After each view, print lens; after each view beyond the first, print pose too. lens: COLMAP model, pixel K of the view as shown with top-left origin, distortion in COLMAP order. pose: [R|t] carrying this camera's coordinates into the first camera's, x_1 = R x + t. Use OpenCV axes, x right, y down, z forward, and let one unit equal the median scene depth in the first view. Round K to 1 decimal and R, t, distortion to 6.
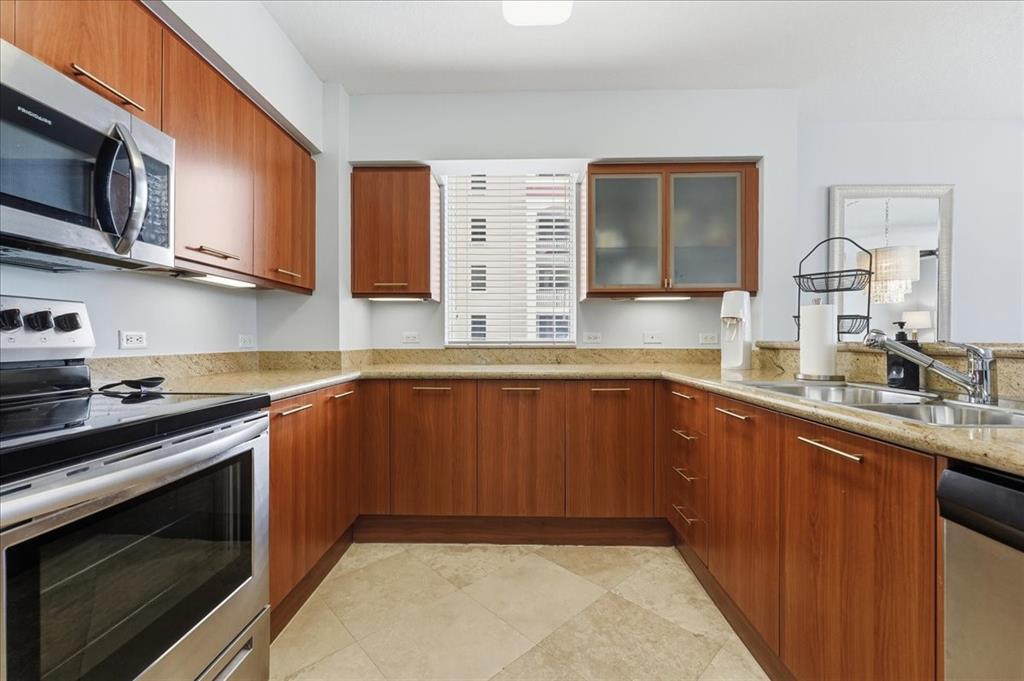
lens RADIAL K [[419.5, 0, 509.8], [0, 419.5, 339.3], [0, 0, 1]] dist [0.001170, 0.000298]
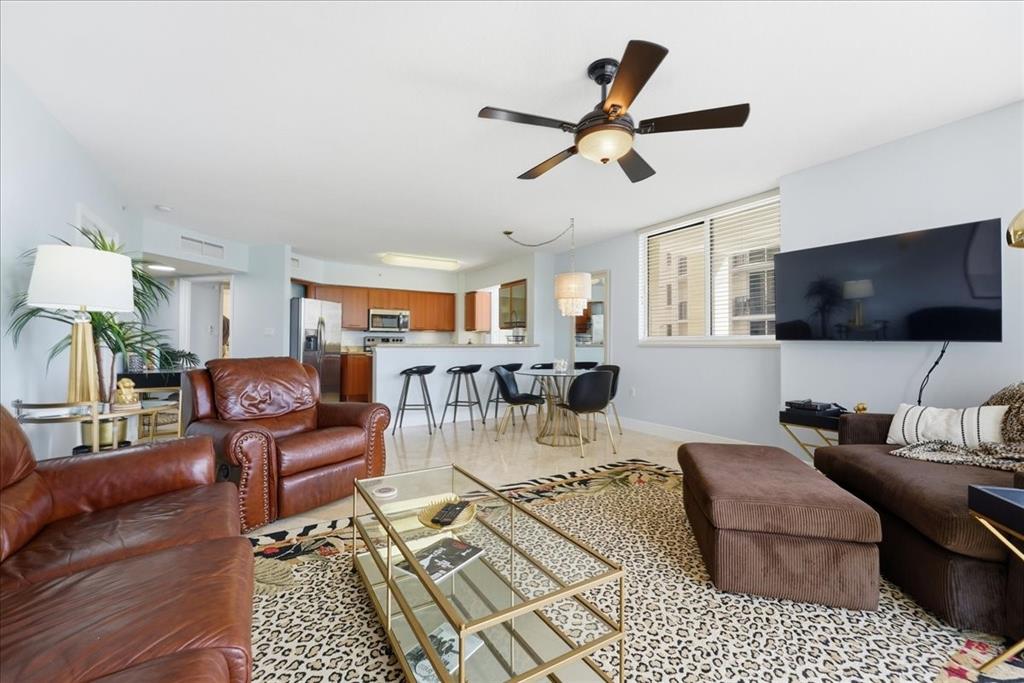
lens RADIAL K [[419.5, 0, 509.9], [0, 419.5, 341.1], [0, 0, 1]] dist [0.001170, 0.000298]
pose [[0.547497, -0.006498, -0.836783, 3.199476], [-0.001320, 0.999962, -0.008629, 0.014978], [0.836807, 0.005829, 0.547467, -0.705670]]
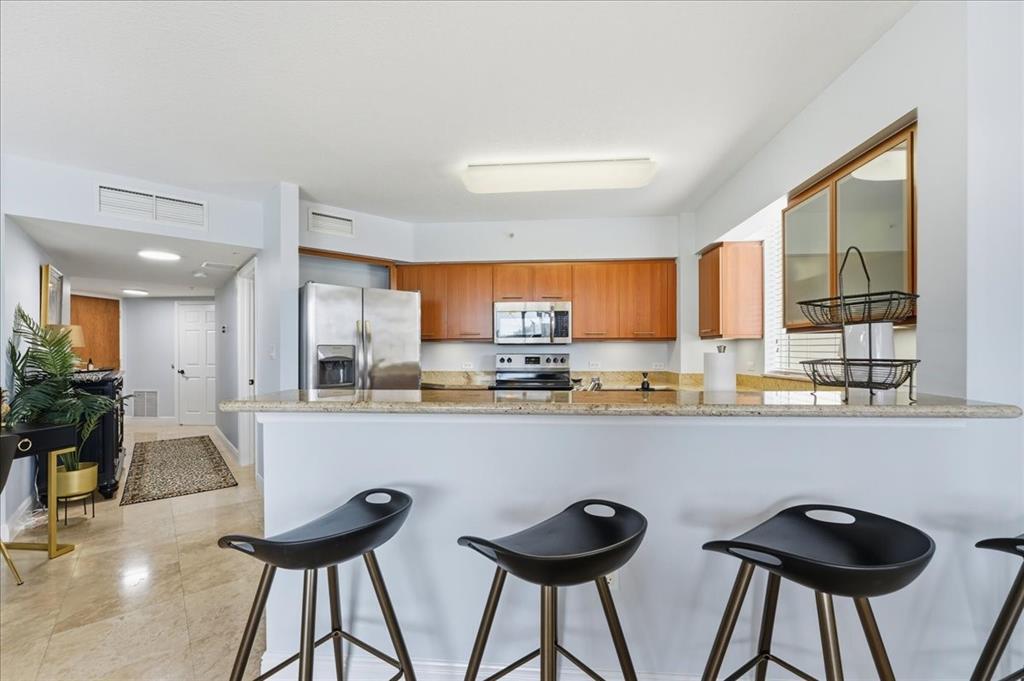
lens RADIAL K [[419.5, 0, 508.2], [0, 419.5, 349.3], [0, 0, 1]] dist [0.001170, 0.000298]
pose [[-0.071924, -0.004274, -0.997401, 1.404789], [0.004066, 0.999981, -0.004578, -0.068739], [0.997402, -0.004385, -0.071906, 0.466928]]
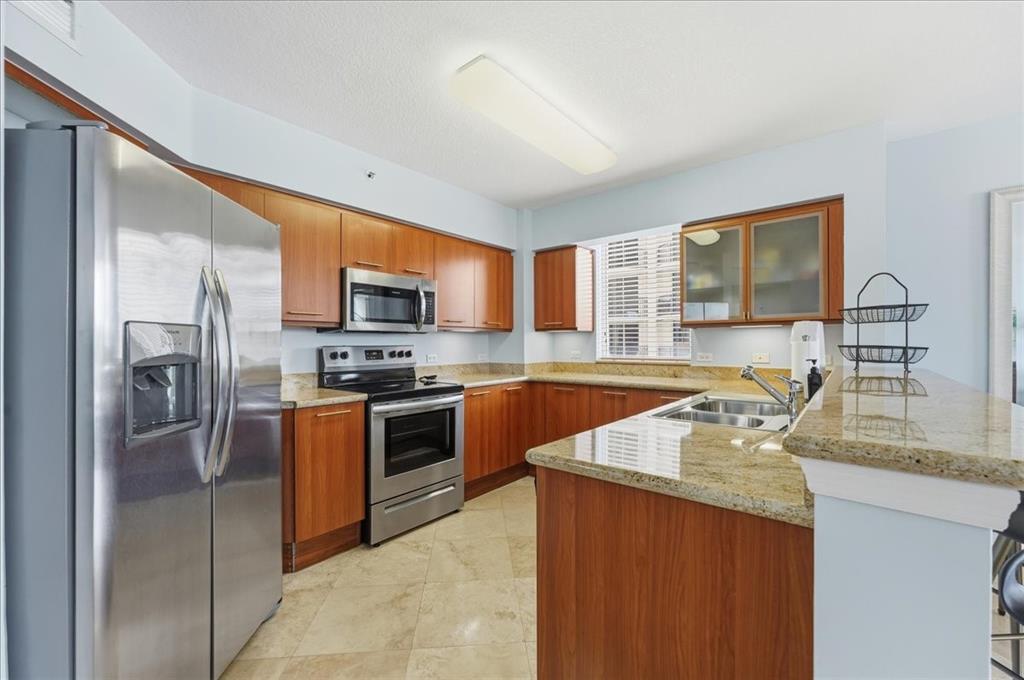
lens RADIAL K [[419.5, 0, 508.2], [0, 419.5, 339.4], [0, 0, 1]] dist [0.001170, 0.000298]
pose [[0.781561, -0.008458, -0.623771, 0.660684], [0.005439, 0.999962, -0.006744, -0.065569], [0.623805, 0.001878, 0.781578, -0.412883]]
